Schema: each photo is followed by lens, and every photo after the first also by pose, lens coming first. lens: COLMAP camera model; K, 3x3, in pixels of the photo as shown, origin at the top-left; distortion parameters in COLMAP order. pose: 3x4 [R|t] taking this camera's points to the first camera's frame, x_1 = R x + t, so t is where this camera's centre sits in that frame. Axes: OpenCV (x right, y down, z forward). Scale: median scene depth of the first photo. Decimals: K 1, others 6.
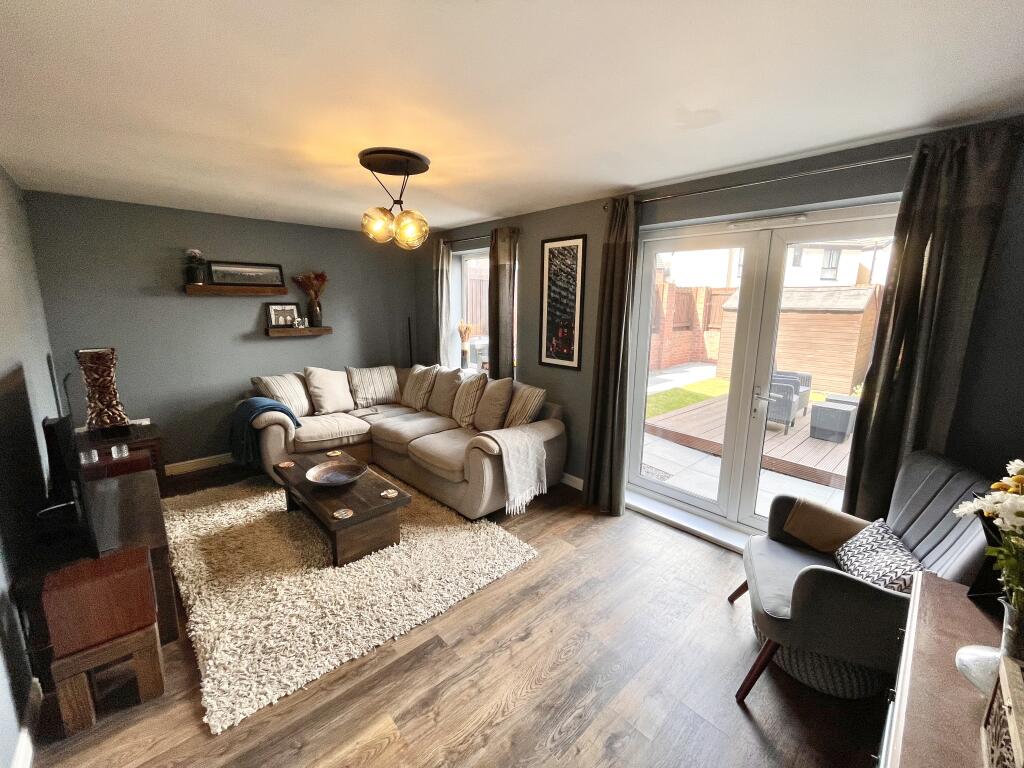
lens RADIAL K [[419.3, 0, 508.0], [0, 419.3, 376.9], [0, 0, 1]] dist [-0.001126, 0.000188]
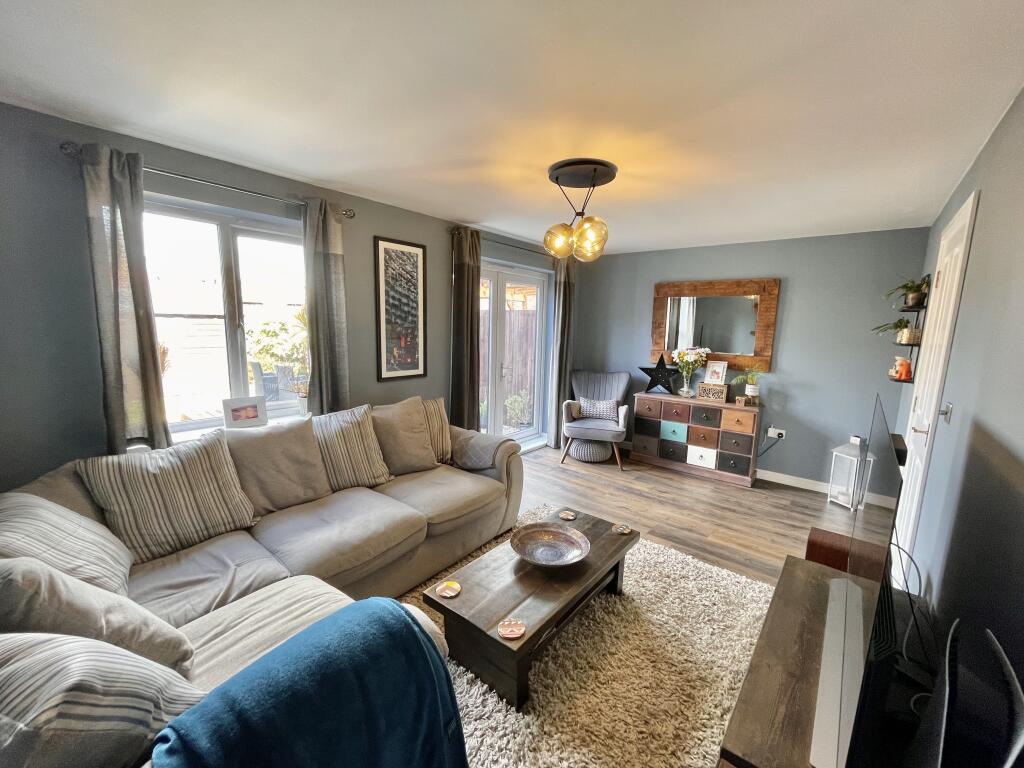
lens RADIAL K [[435.3, 0, 512.0], [0, 435.3, 384.0], [0, 0, 1]] dist [-0.000081, 0.000062]
pose [[-0.158185, -0.152656, 0.975538, -0.909511], [0.146160, 0.973473, 0.176033, -0.154380], [-0.976532, 0.170430, -0.131676, 0.935167]]
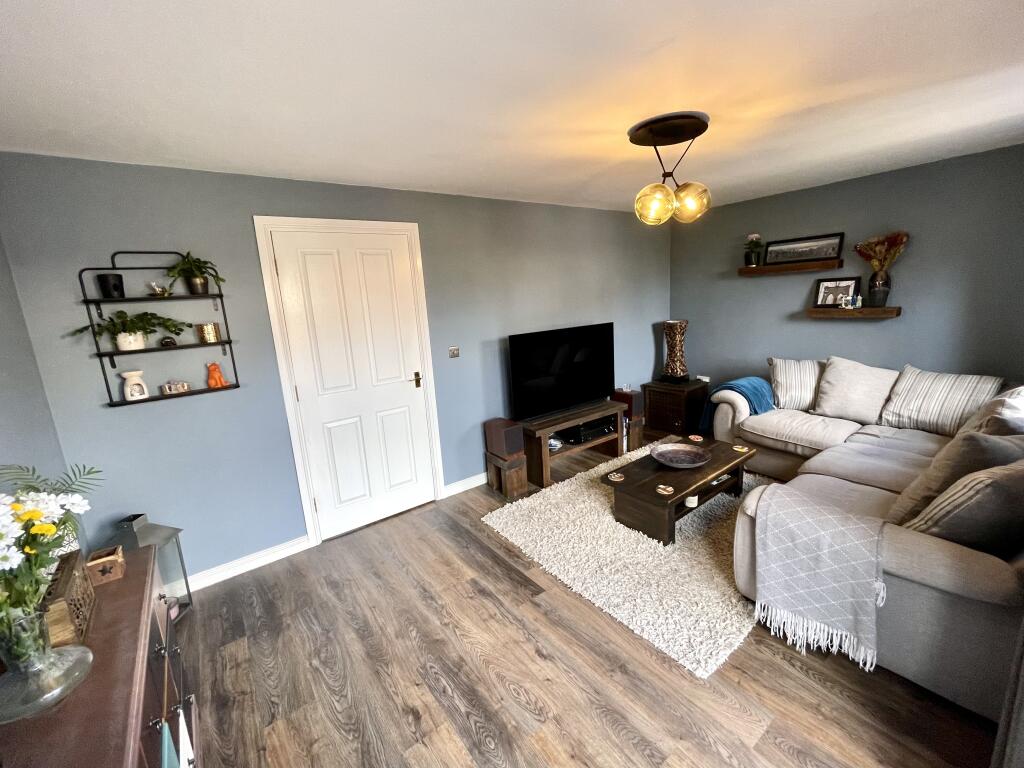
lens RADIAL K [[419.3, 0, 508.0], [0, 419.3, 376.9], [0, 0, 1]] dist [-0.001126, 0.000188]
pose [[-0.093601, 0.186434, -0.977999, 0.492527], [-0.113010, 0.973973, 0.196483, -0.091668], [0.989175, 0.128915, -0.070095, 0.530875]]
